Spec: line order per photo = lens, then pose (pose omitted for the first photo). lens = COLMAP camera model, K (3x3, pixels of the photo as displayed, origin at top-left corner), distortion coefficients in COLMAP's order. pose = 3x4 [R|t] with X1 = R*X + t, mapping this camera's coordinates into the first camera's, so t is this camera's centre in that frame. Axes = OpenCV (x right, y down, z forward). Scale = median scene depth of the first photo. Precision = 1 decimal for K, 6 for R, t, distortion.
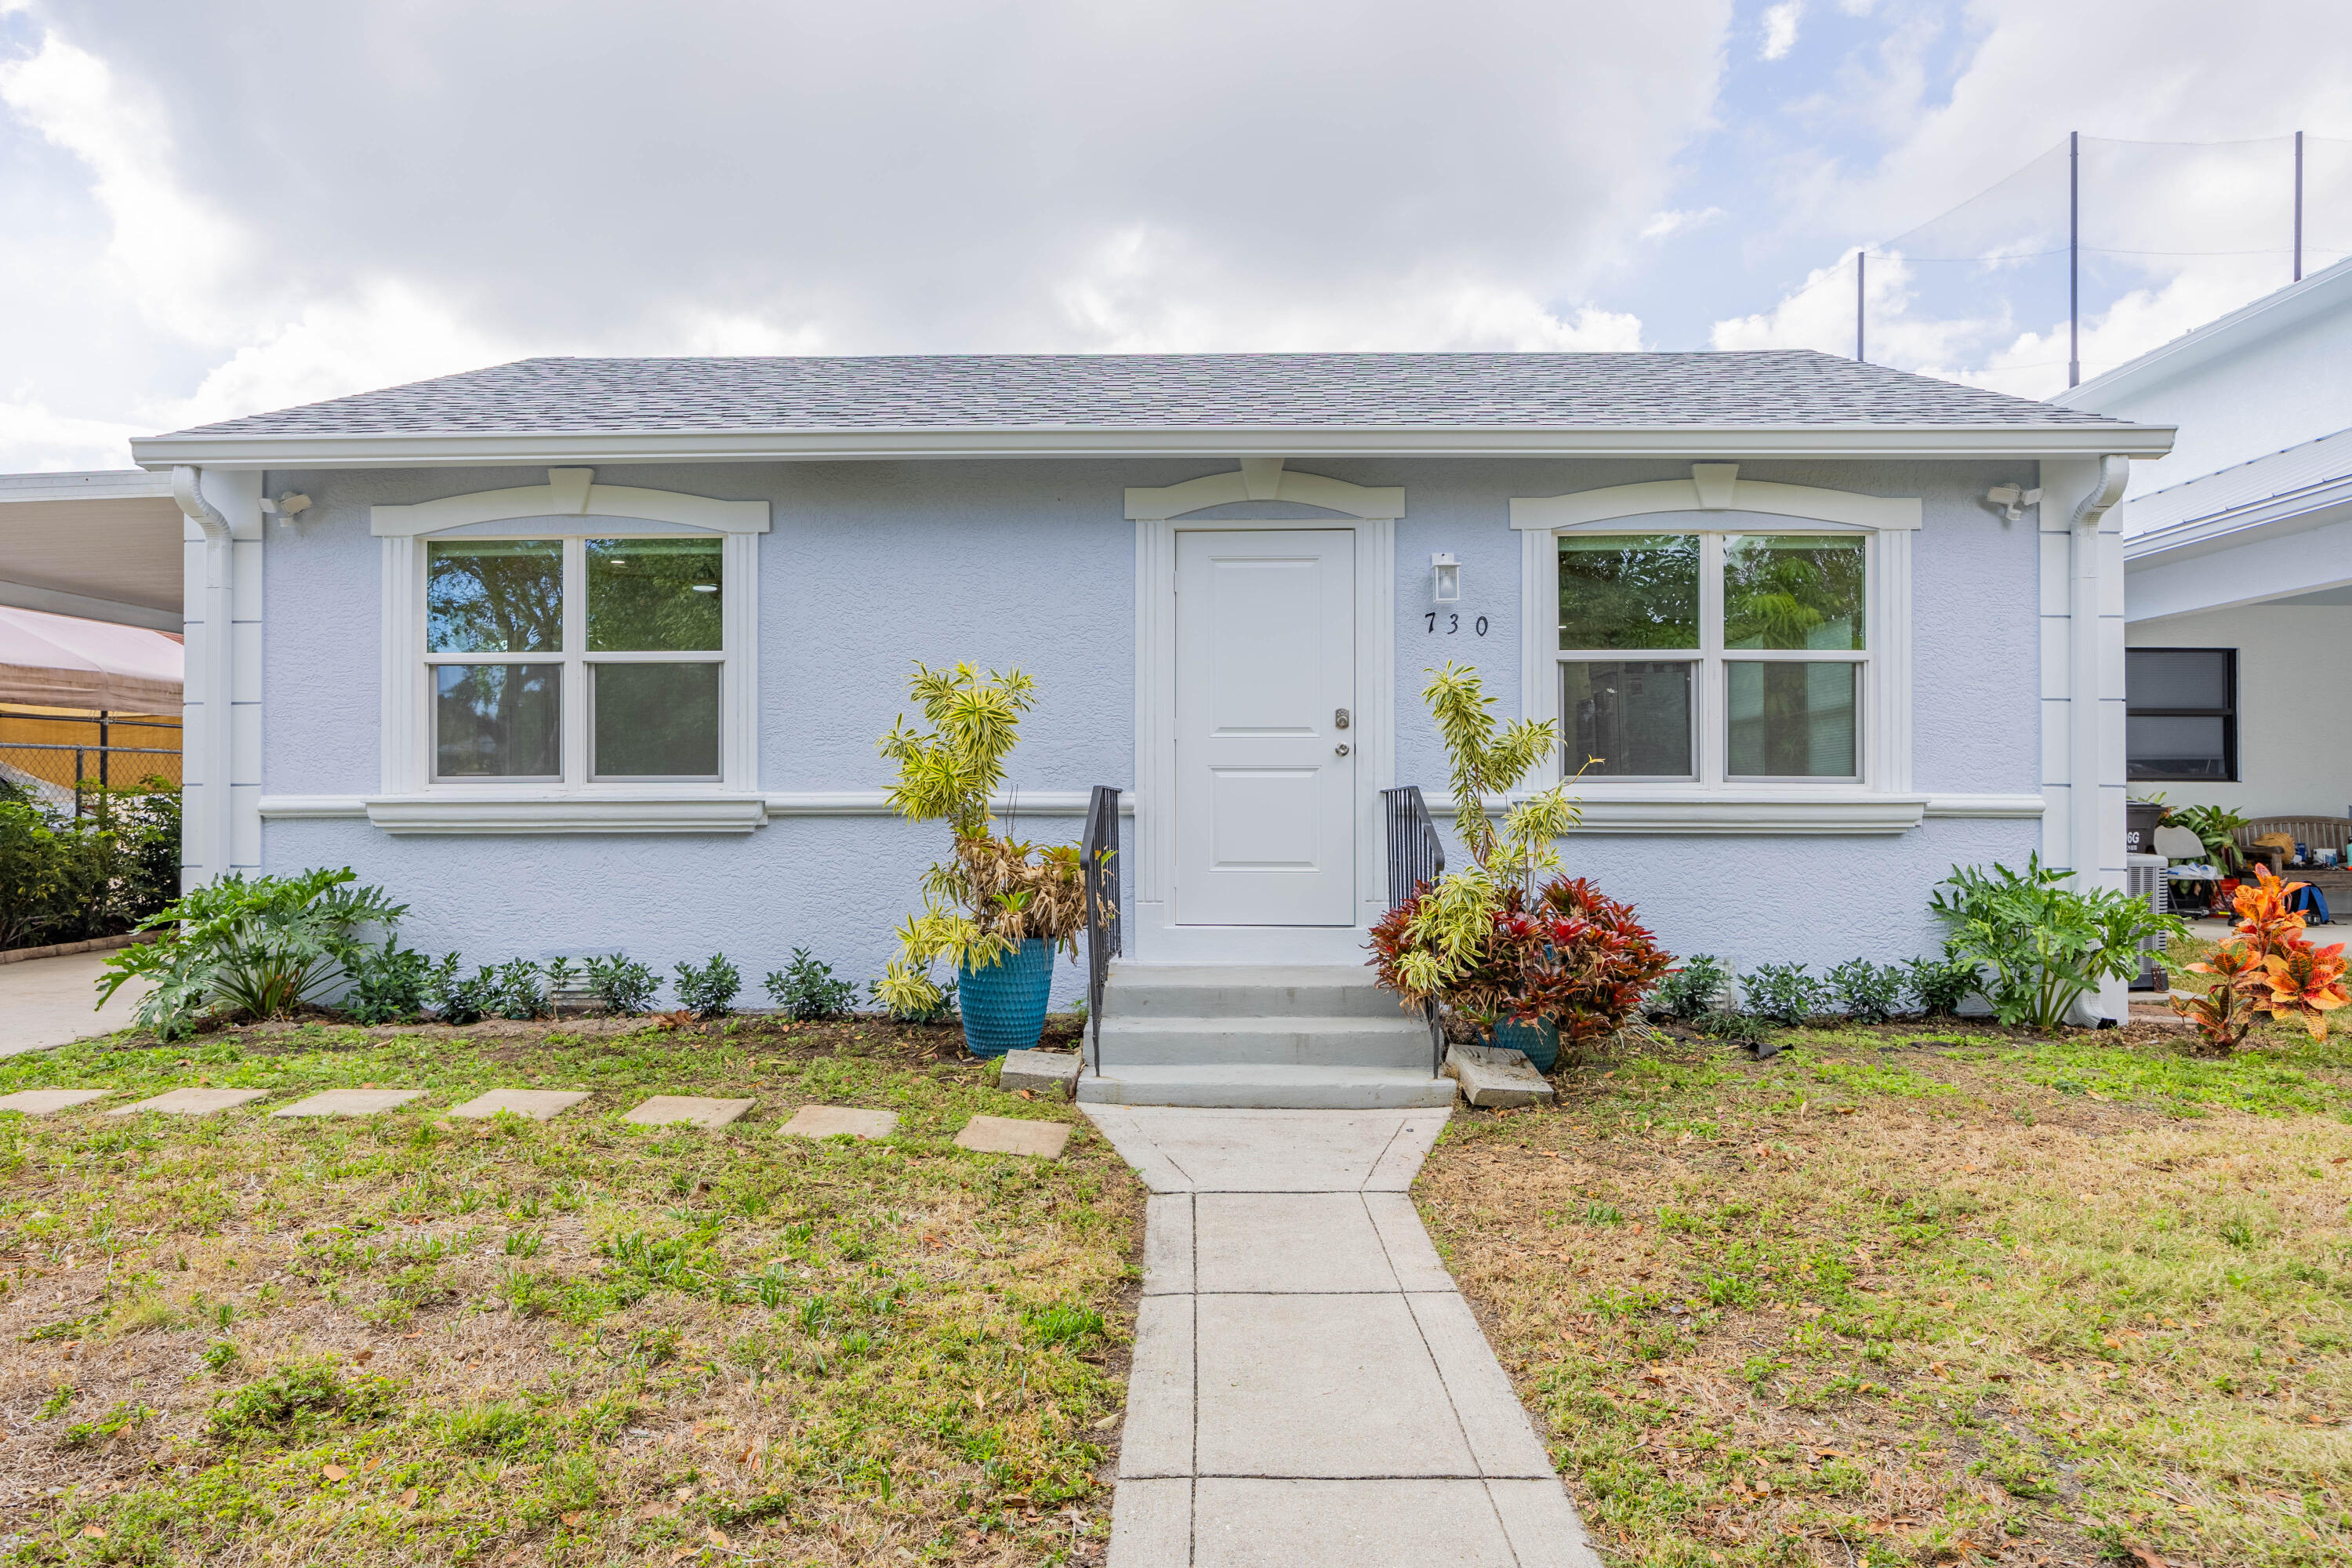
lens RADIAL K [[1404.6, 0, 1177.4], [0, 1404.6, 813.7], [0, 0, 1]] dist [-0.016389, 0.000394]
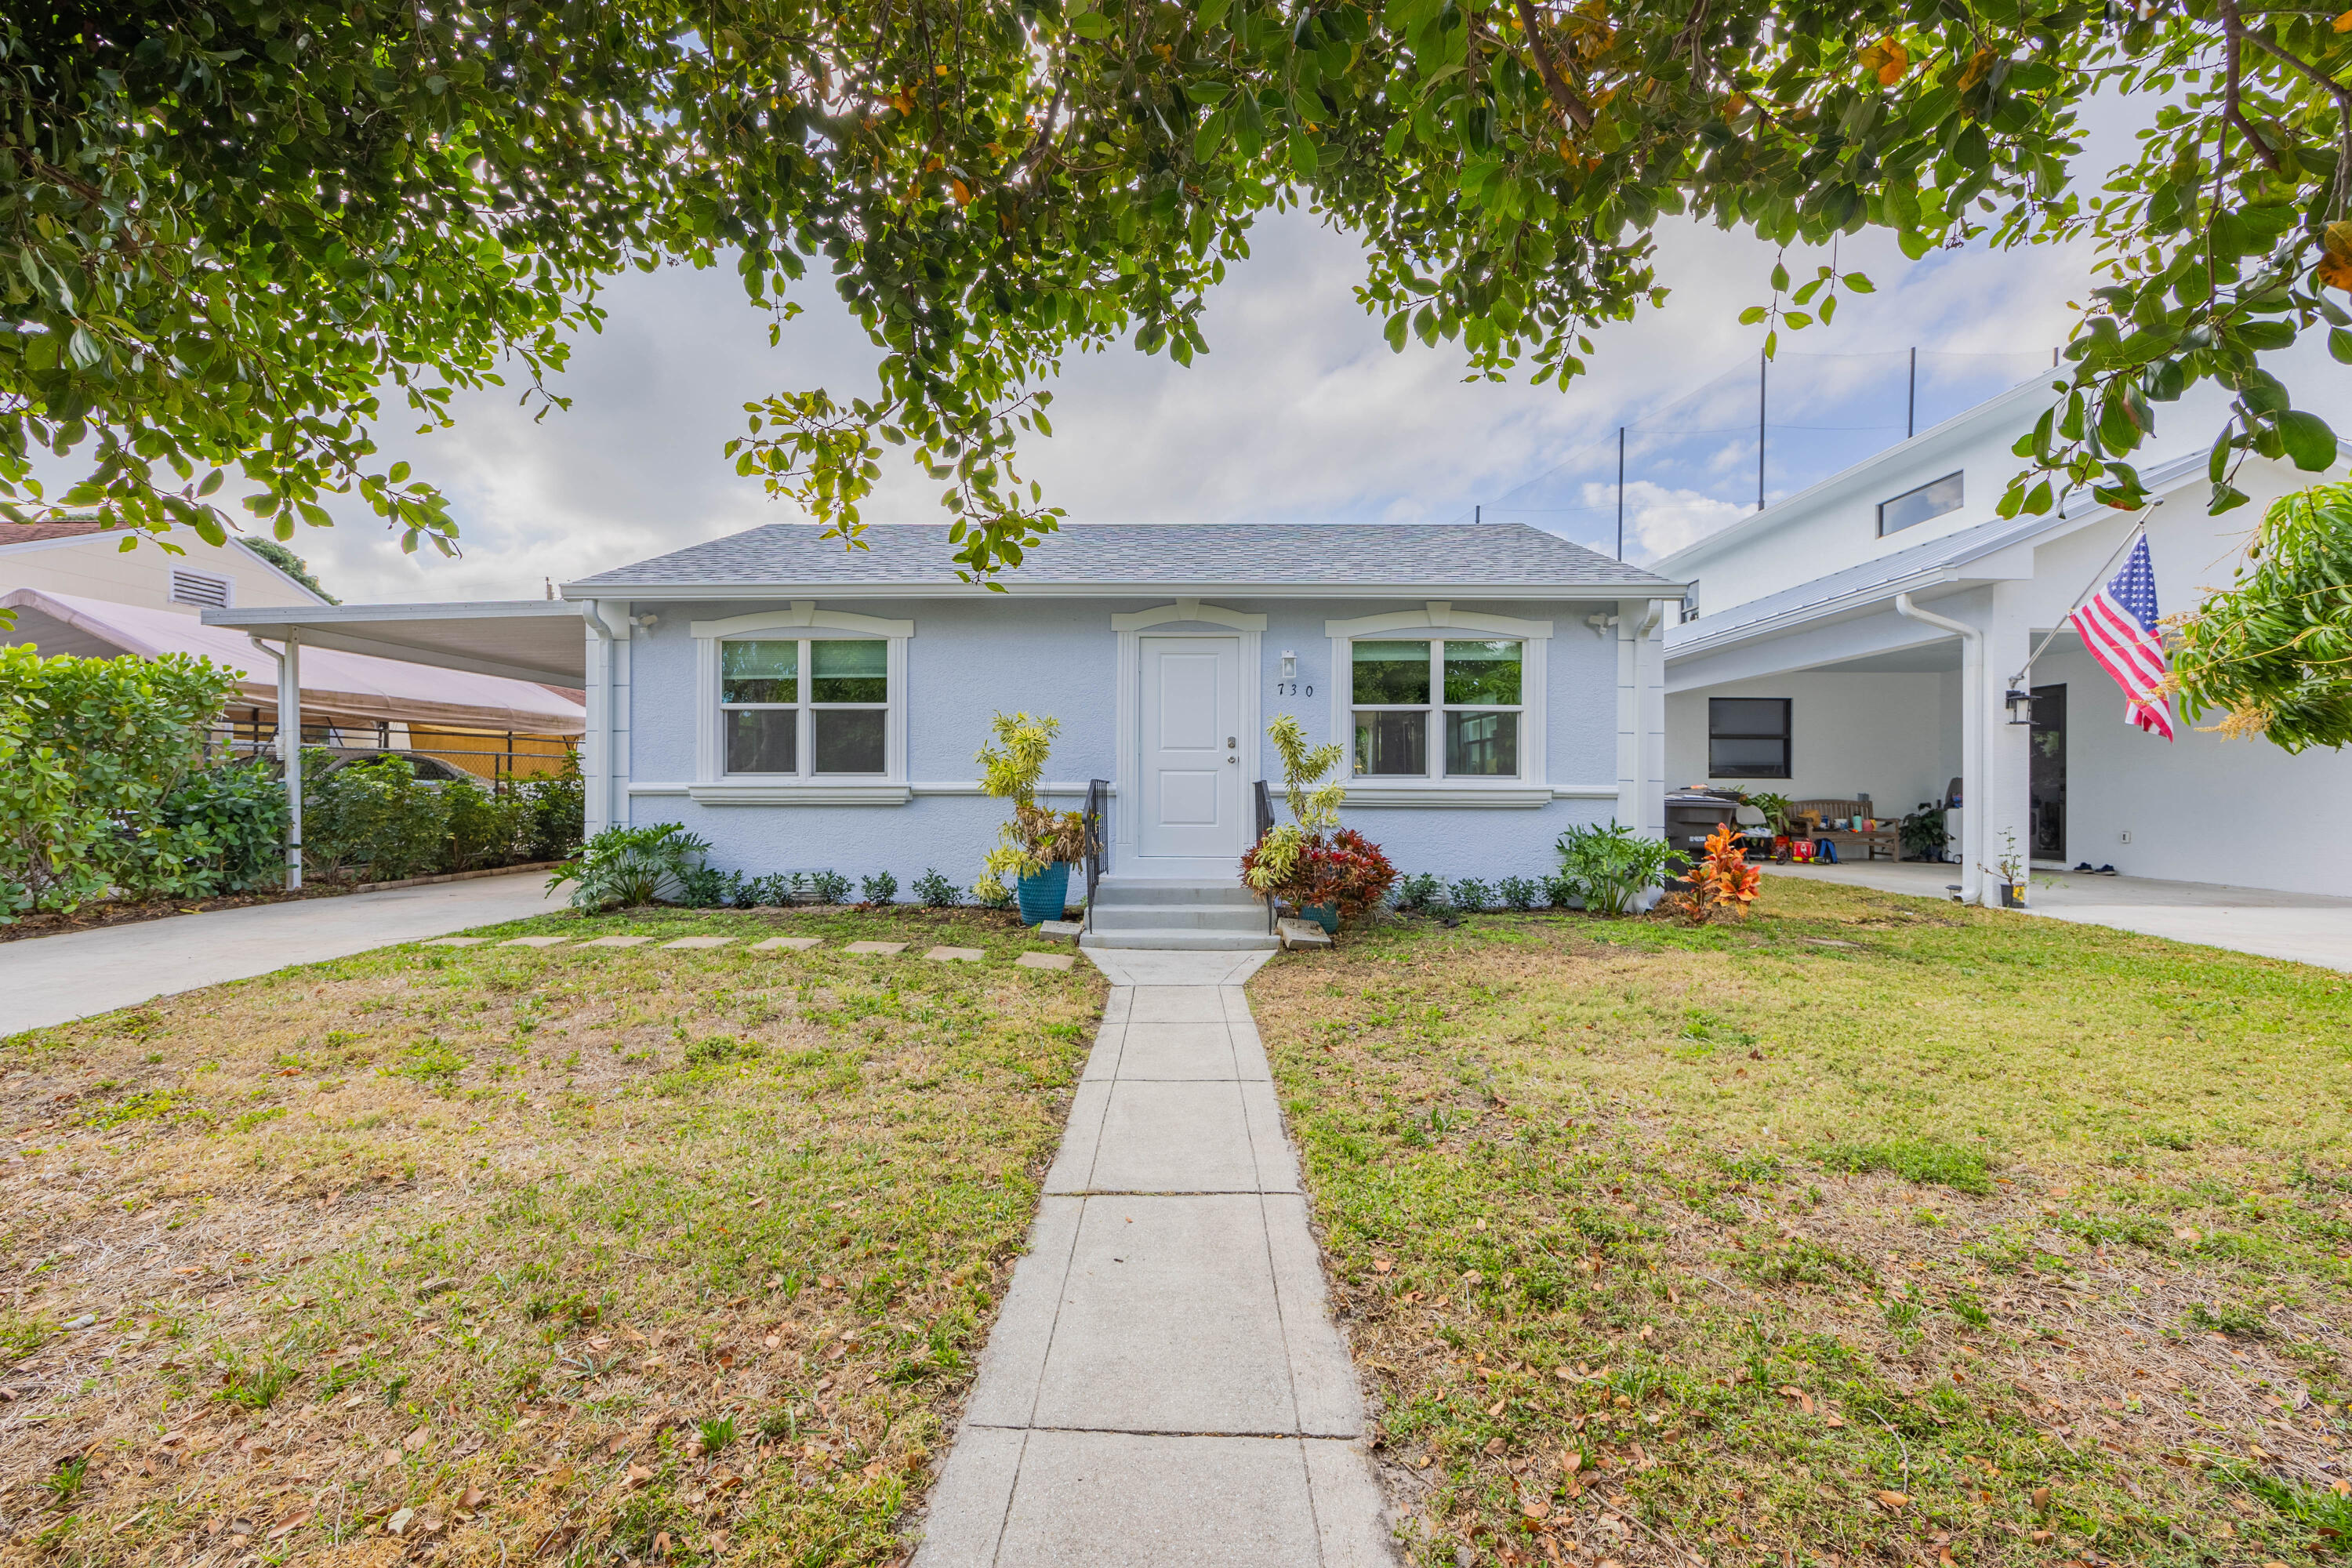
lens RADIAL K [[935.5, 0, 1175.8], [0, 935.5, 795.6], [0, 0, 1]] dist [-0.001520, -0.000217]
pose [[0.999972, 0.003487, 0.006625, 0.040546], [-0.003476, 0.999993, -0.001684, 0.003209], [-0.006631, 0.001661, 0.999977, -0.215865]]
